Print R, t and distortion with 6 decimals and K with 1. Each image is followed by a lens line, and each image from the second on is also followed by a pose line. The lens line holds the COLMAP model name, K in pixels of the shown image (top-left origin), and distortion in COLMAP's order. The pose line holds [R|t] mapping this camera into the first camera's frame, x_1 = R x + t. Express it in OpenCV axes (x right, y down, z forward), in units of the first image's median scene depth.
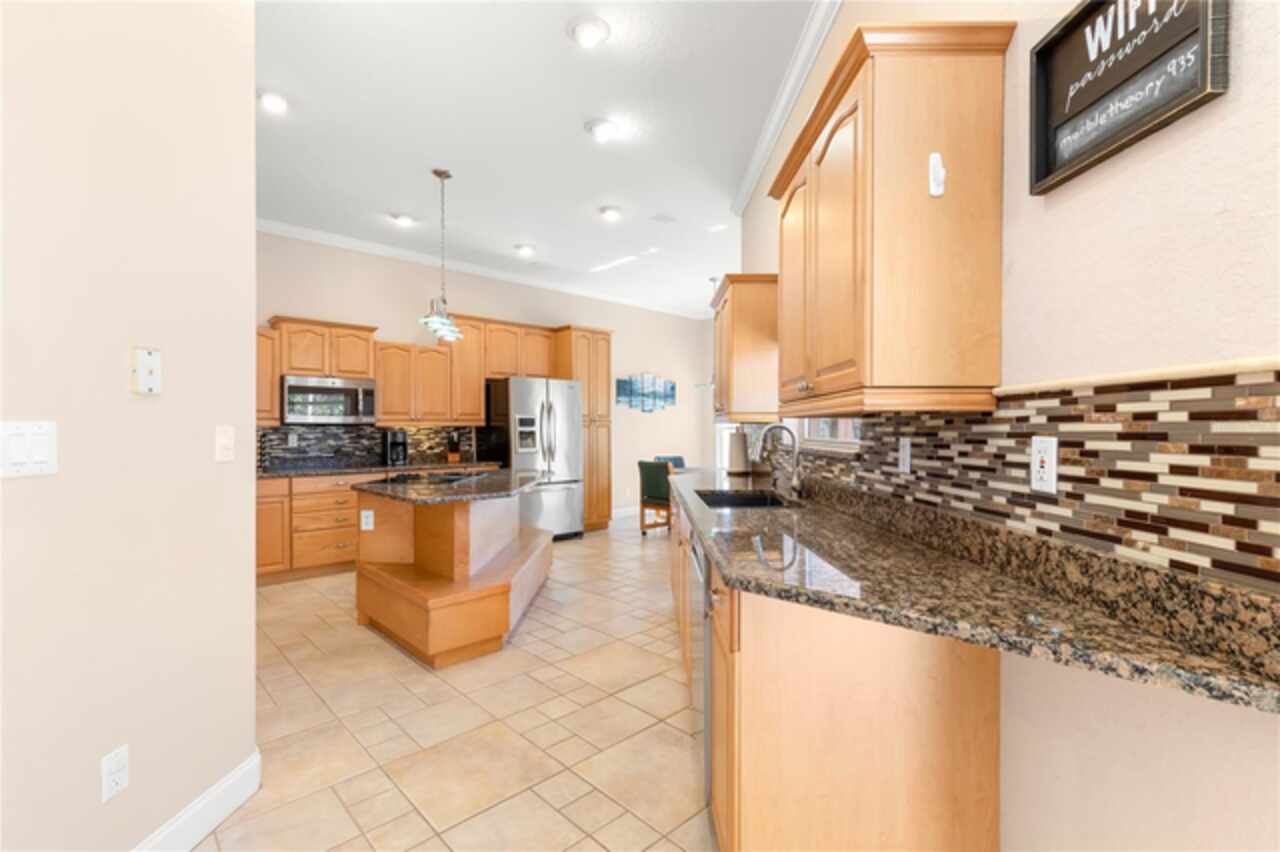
lens RADIAL K [[582.8, 0, 641.6], [0, 582.8, 428.9], [0, 0, 1]] dist [-0.001020, -0.000208]
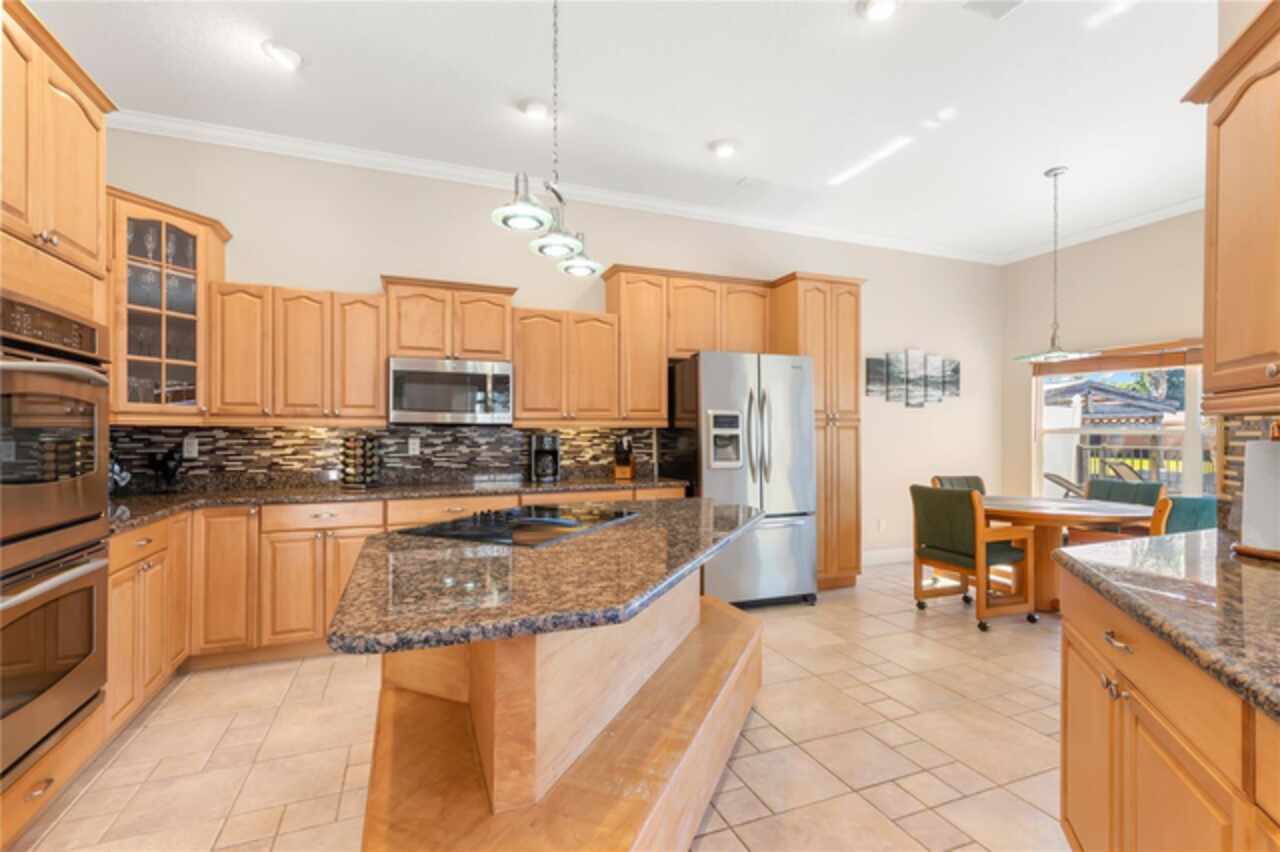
lens RADIAL K [[582.8, 0, 641.6], [0, 582.8, 428.9], [0, 0, 1]] dist [-0.001020, -0.000208]
pose [[0.928179, 0.000634, -0.372133, -0.042721], [-0.002509, 0.999986, -0.004557, 0.000103], [0.372125, 0.005163, 0.928168, 0.356710]]
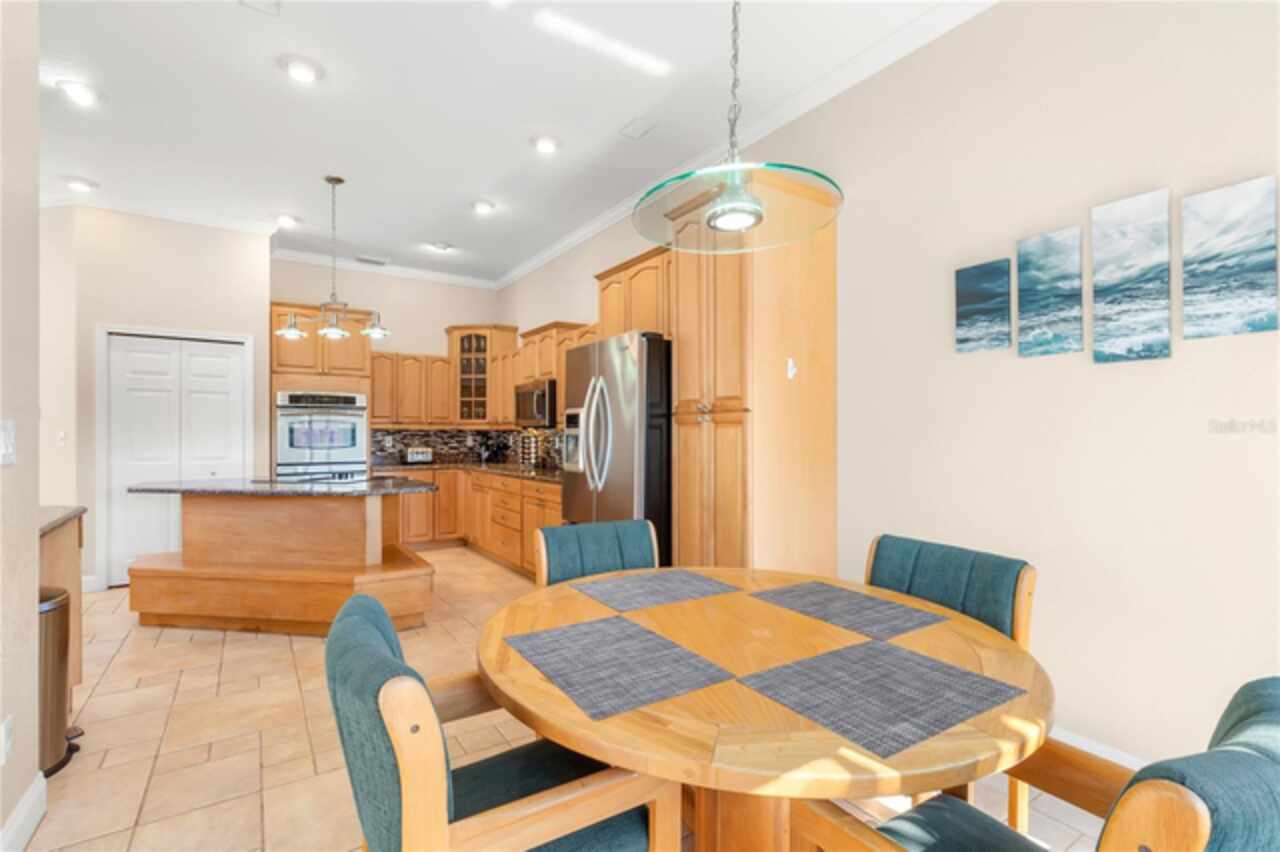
lens RADIAL K [[582.8, 0, 641.6], [0, 582.8, 428.9], [0, 0, 1]] dist [-0.001020, -0.000208]
pose [[-0.180506, -0.008484, -0.983537, 0.373920], [-0.003486, 0.999962, -0.007986, 0.002487], [0.983568, 0.001987, -0.180528, 1.144494]]
